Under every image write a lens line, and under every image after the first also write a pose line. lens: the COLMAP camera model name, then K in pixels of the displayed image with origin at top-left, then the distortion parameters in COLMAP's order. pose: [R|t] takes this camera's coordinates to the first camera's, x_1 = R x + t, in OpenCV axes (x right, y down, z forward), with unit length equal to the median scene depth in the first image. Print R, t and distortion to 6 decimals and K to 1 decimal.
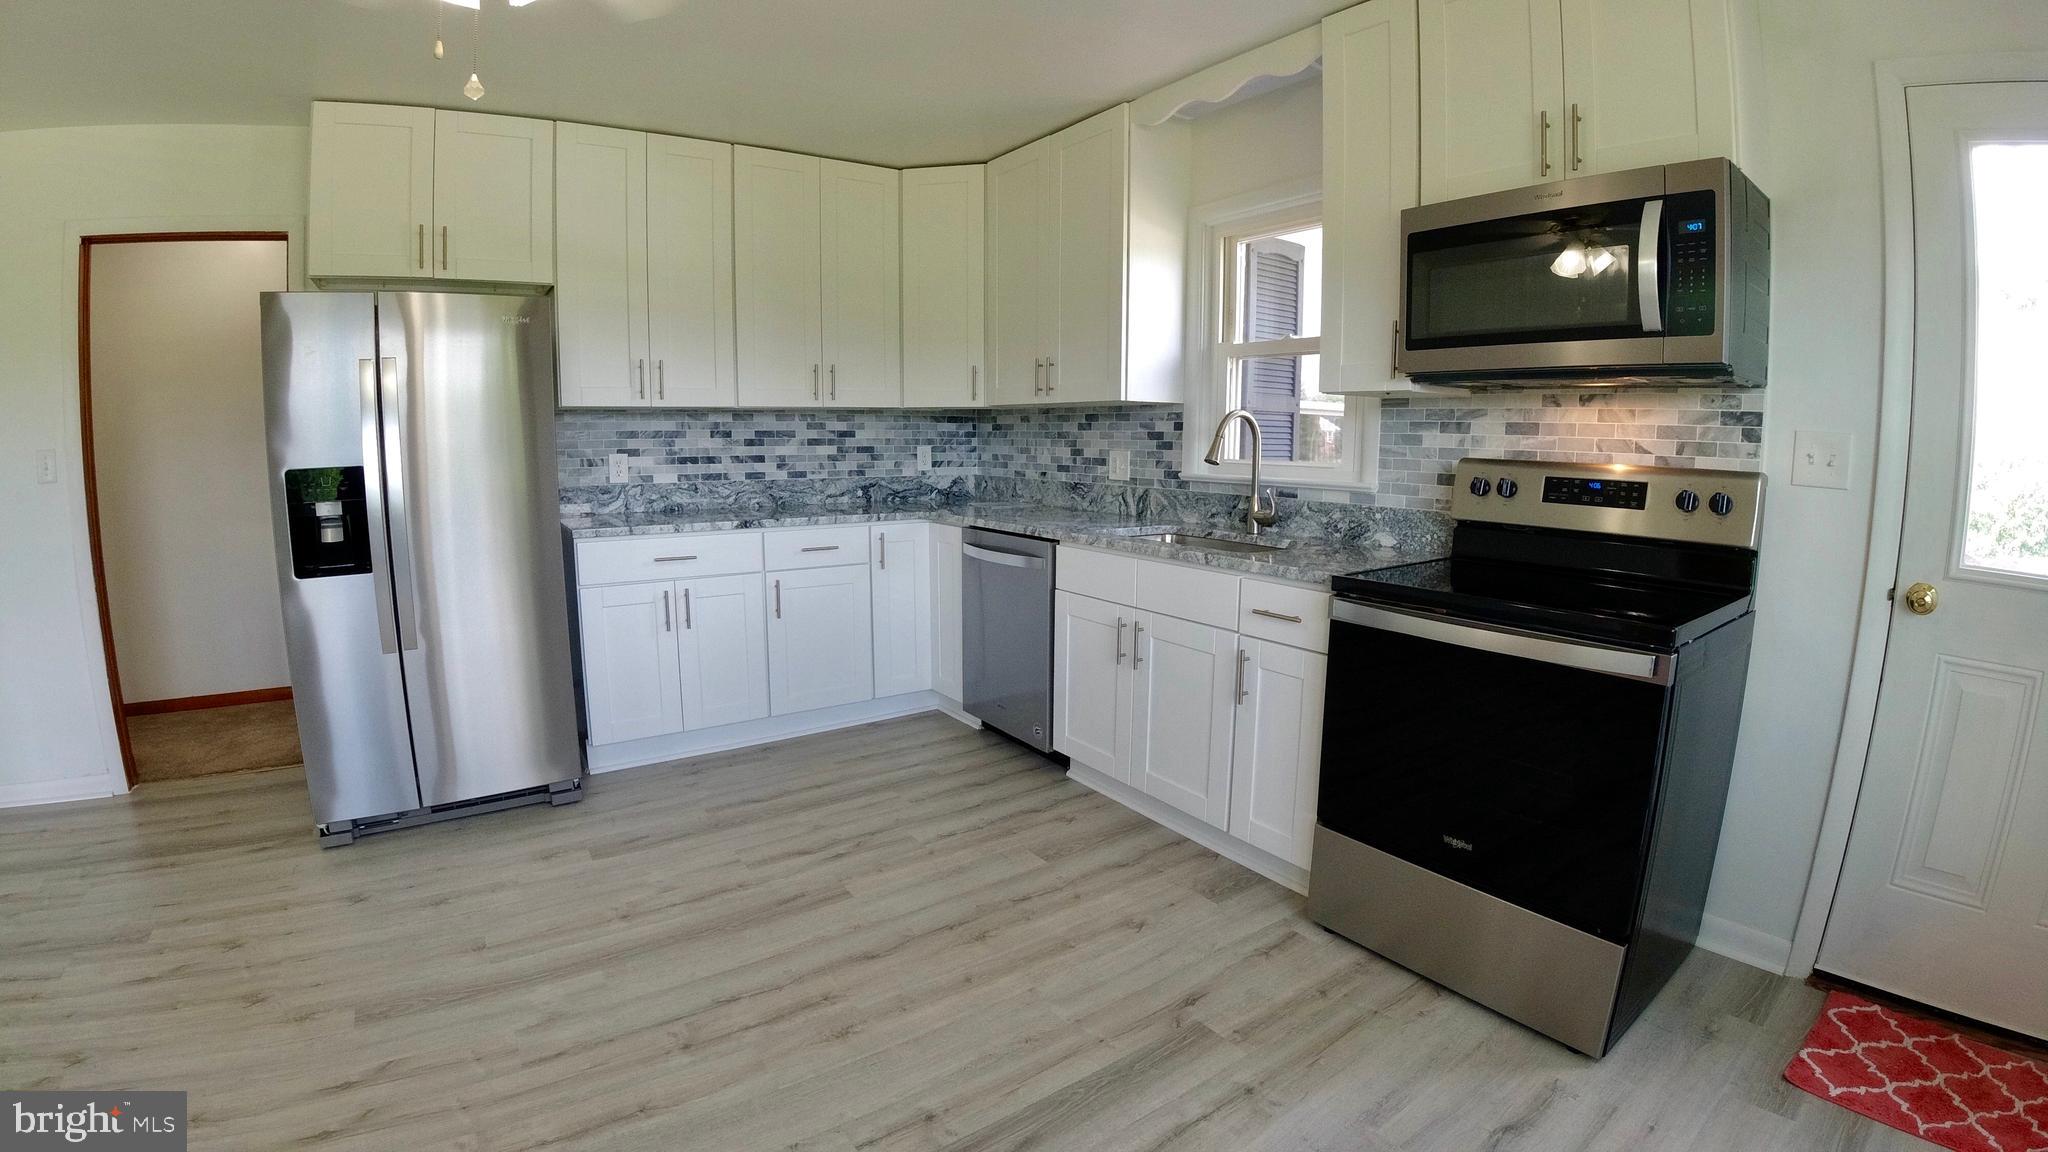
lens RADIAL K [[869.0, 0, 1024.0], [0, 869.0, 576.0], [0, 0, 1]] dist [-0.135587, 0.011473]
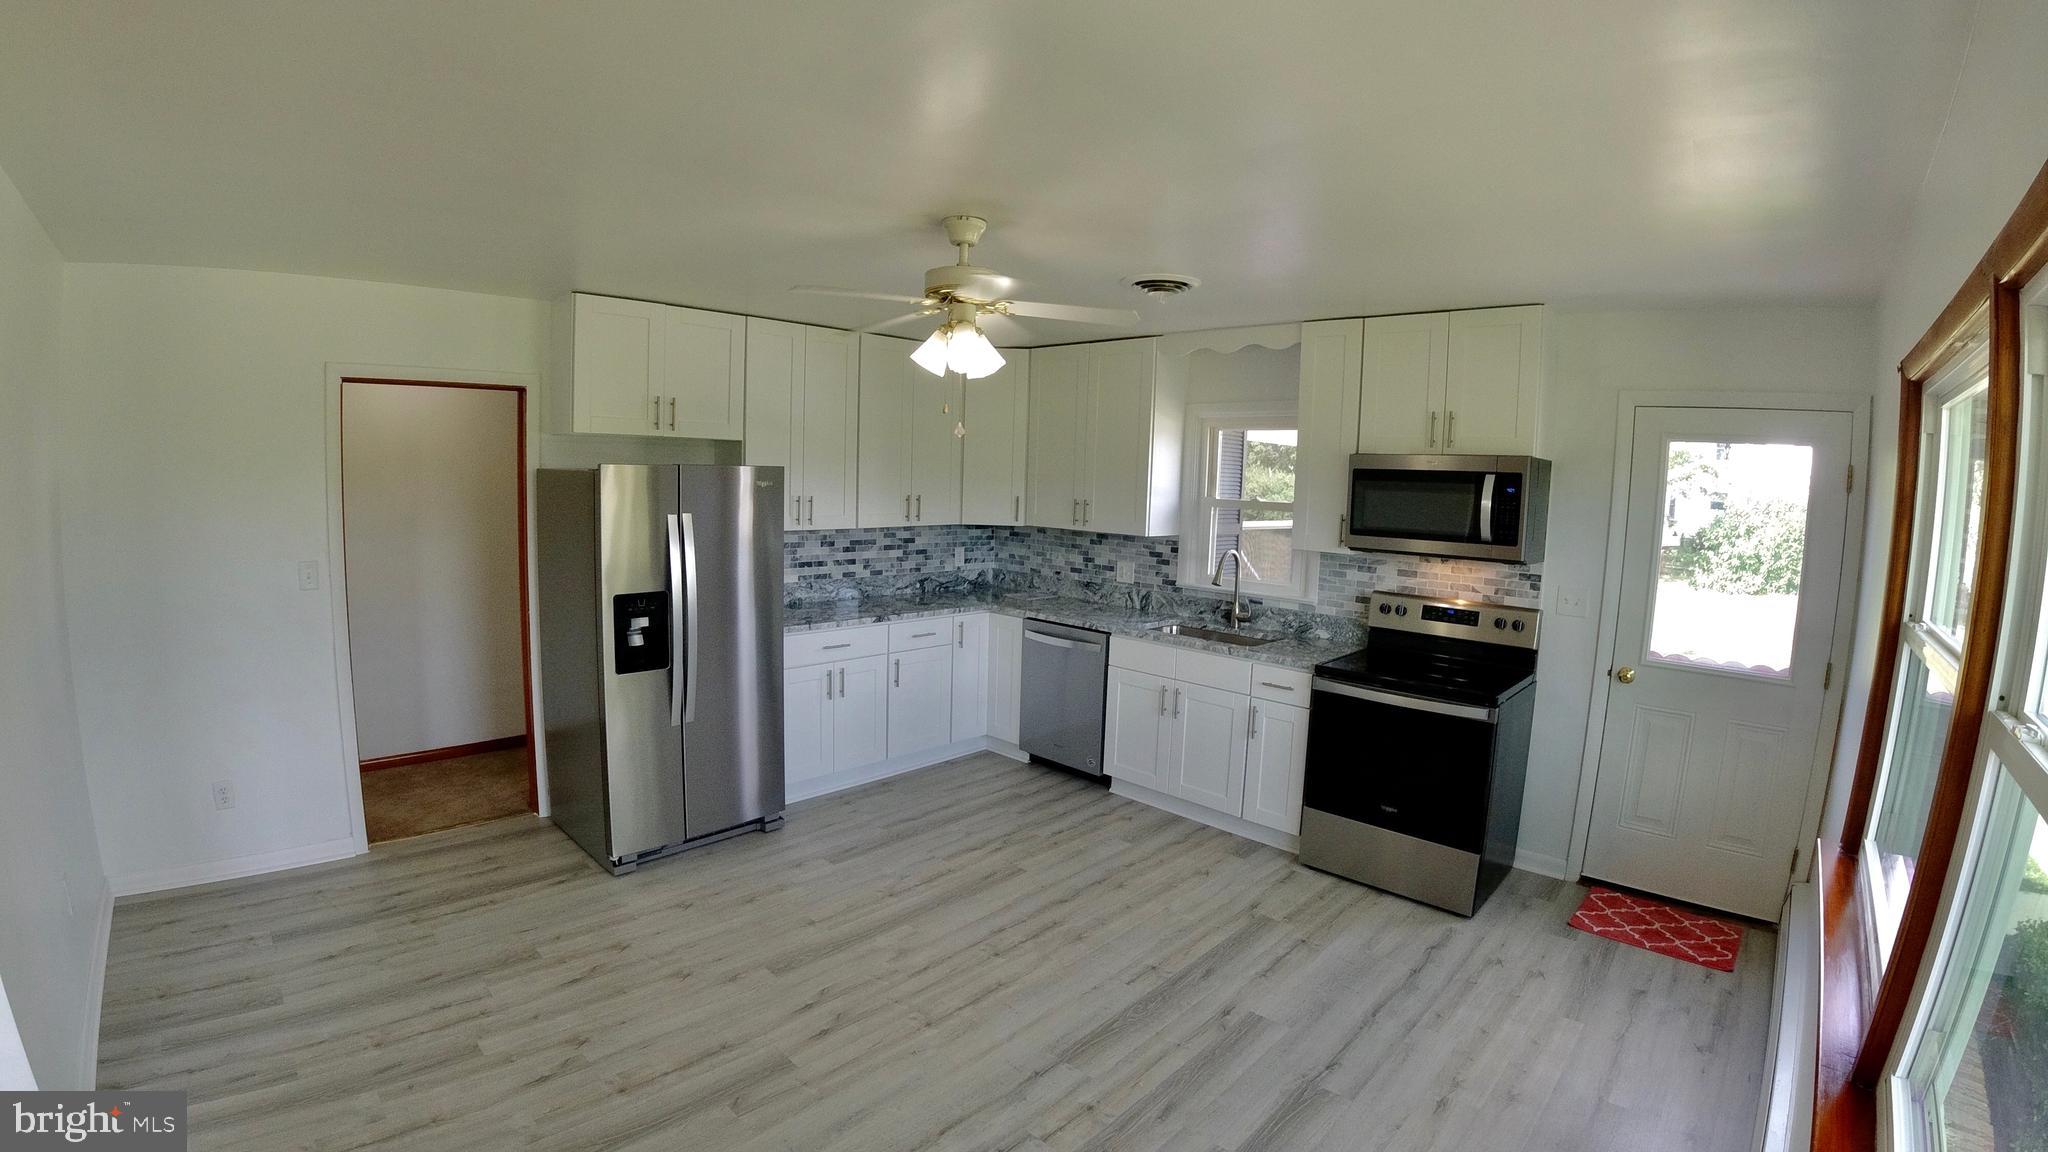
lens RADIAL K [[869.0, 0, 1024.0], [0, 869.0, 576.0], [0, 0, 1]] dist [-0.135587, 0.011473]
pose [[0.981411, 0.003613, 0.191883, -0.479218], [0.003994, 0.999222, -0.039245, -0.098202], [-0.191875, 0.039282, 0.980633, -0.532829]]
